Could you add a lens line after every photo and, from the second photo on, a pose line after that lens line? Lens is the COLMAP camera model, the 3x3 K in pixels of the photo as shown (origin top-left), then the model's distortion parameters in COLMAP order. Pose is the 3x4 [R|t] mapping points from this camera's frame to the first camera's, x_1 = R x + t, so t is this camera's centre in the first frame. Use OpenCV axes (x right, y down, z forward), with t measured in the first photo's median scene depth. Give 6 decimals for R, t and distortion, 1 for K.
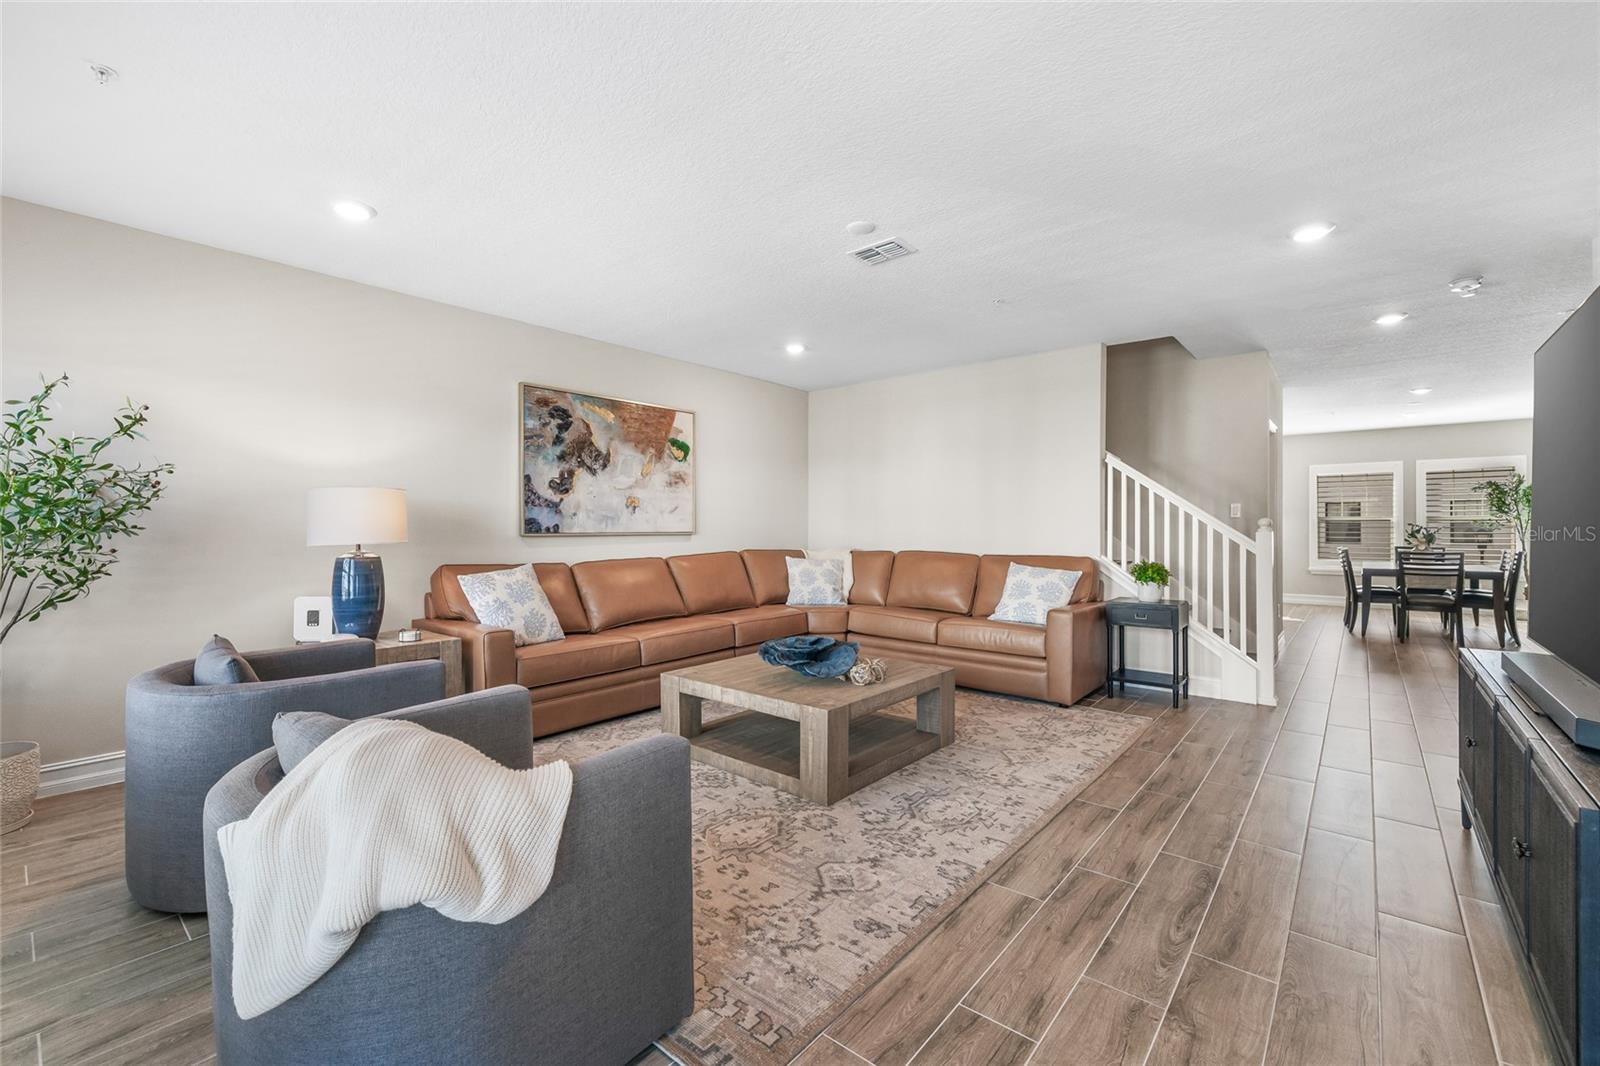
lens RADIAL K [[670.9, 0, 800.5], [0, 670.9, 521.3], [0, 0, 1]] dist [0.000889, 0.000406]
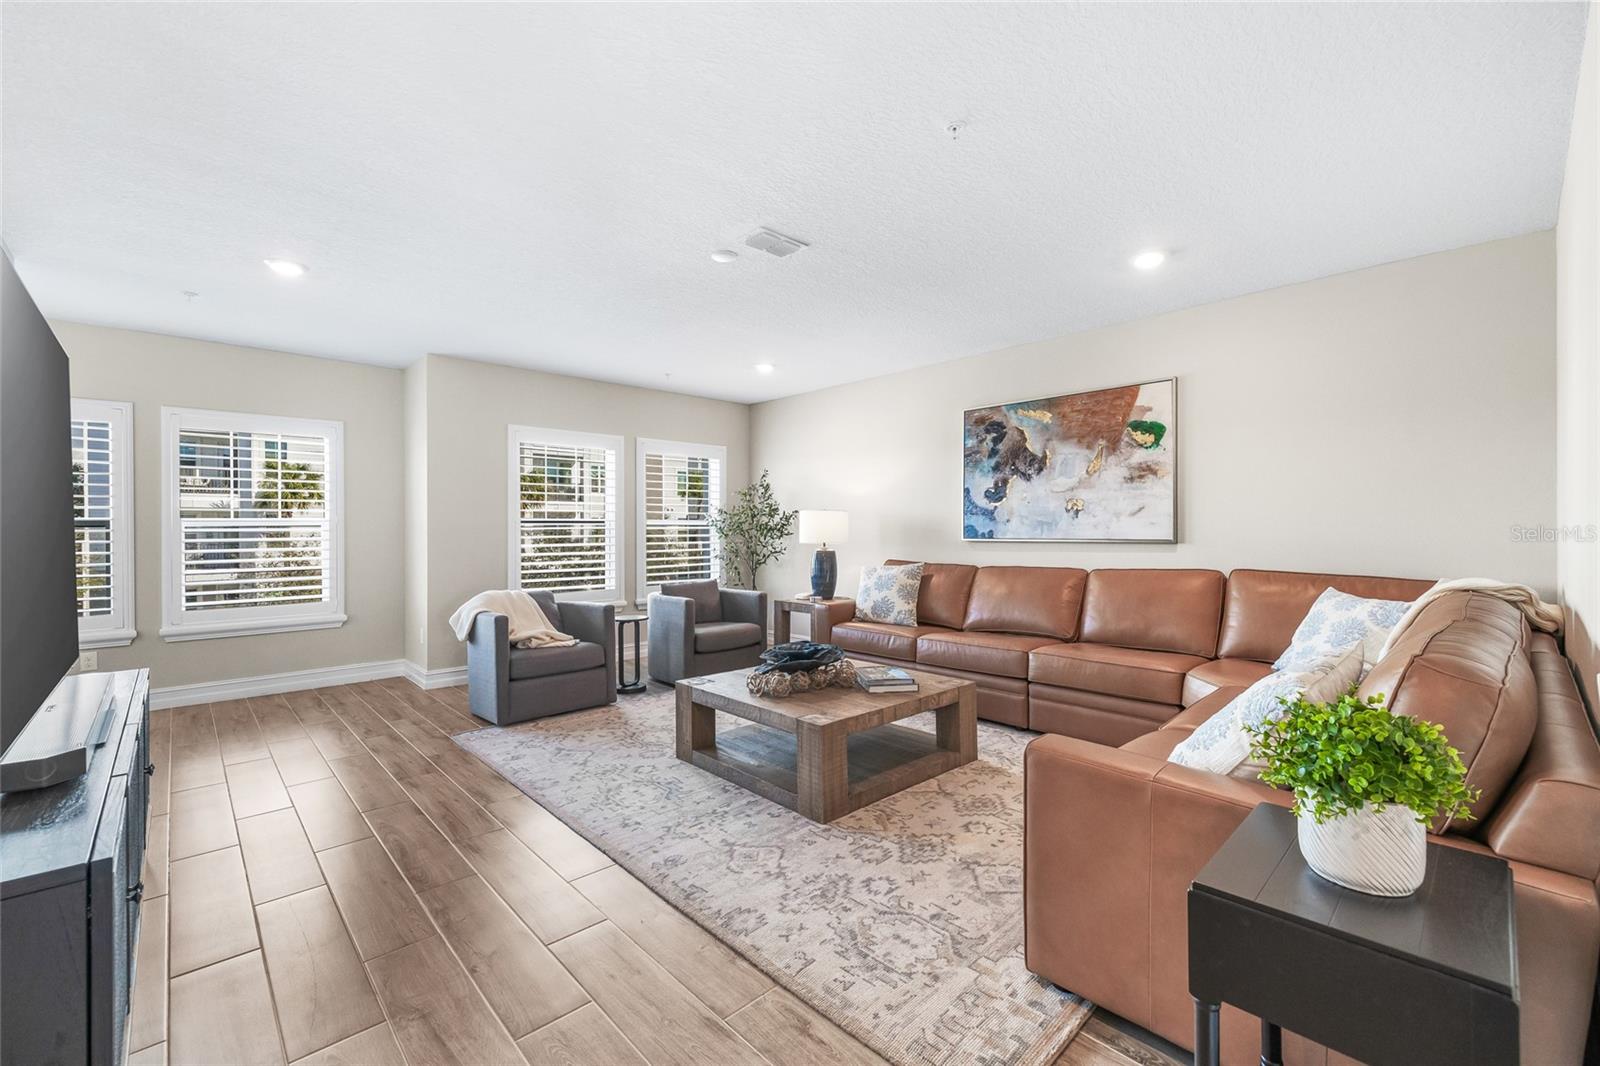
lens RADIAL K [[667.9, 0, 796.9], [0, 667.9, 522.9], [0, 0, 1]] dist [0.000319, -0.000113]
pose [[-0.120905, -0.010002, -0.992614, 0.750583], [0.011078, 0.999873, -0.011425, 0.001272], [0.992602, -0.012377, -0.120778, 0.822147]]
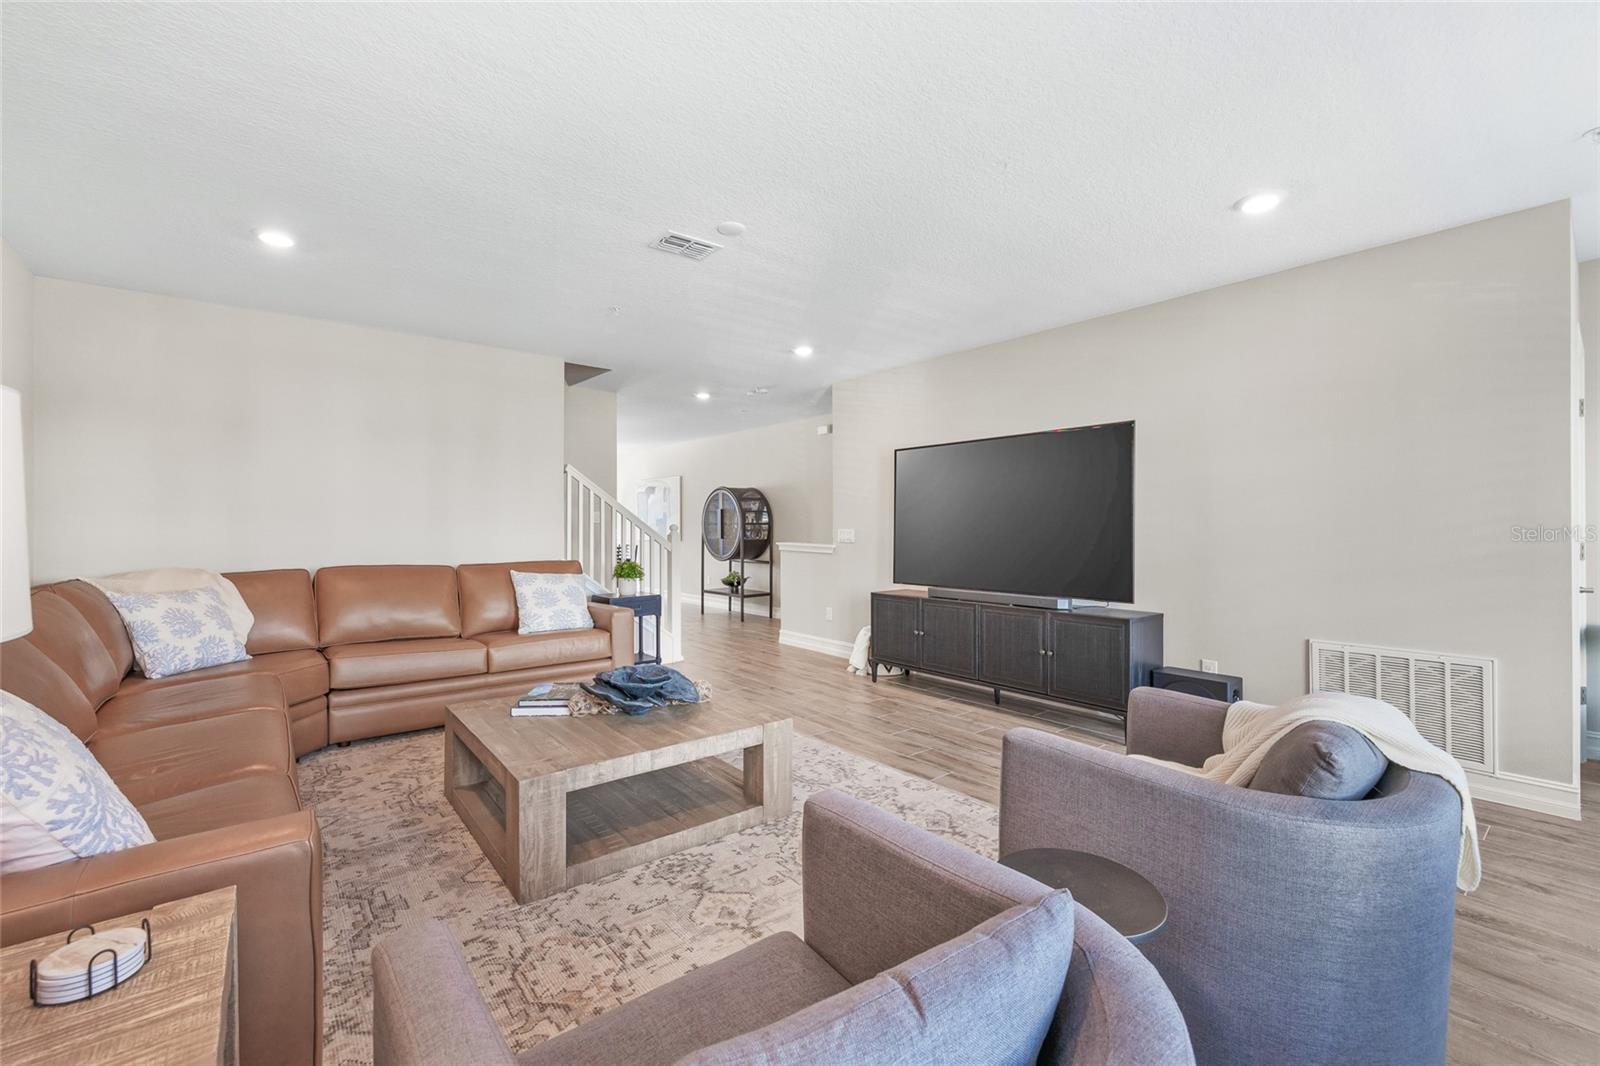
lens RADIAL K [[667.9, 0, 796.9], [0, 667.9, 522.9], [0, 0, 1]] dist [0.000319, -0.000113]
pose [[0.188629, 0.007151, 0.982022, -0.558474], [-0.006506, 0.999961, -0.006032, -0.001210], [-0.982027, -0.005251, 0.188668, 0.480294]]
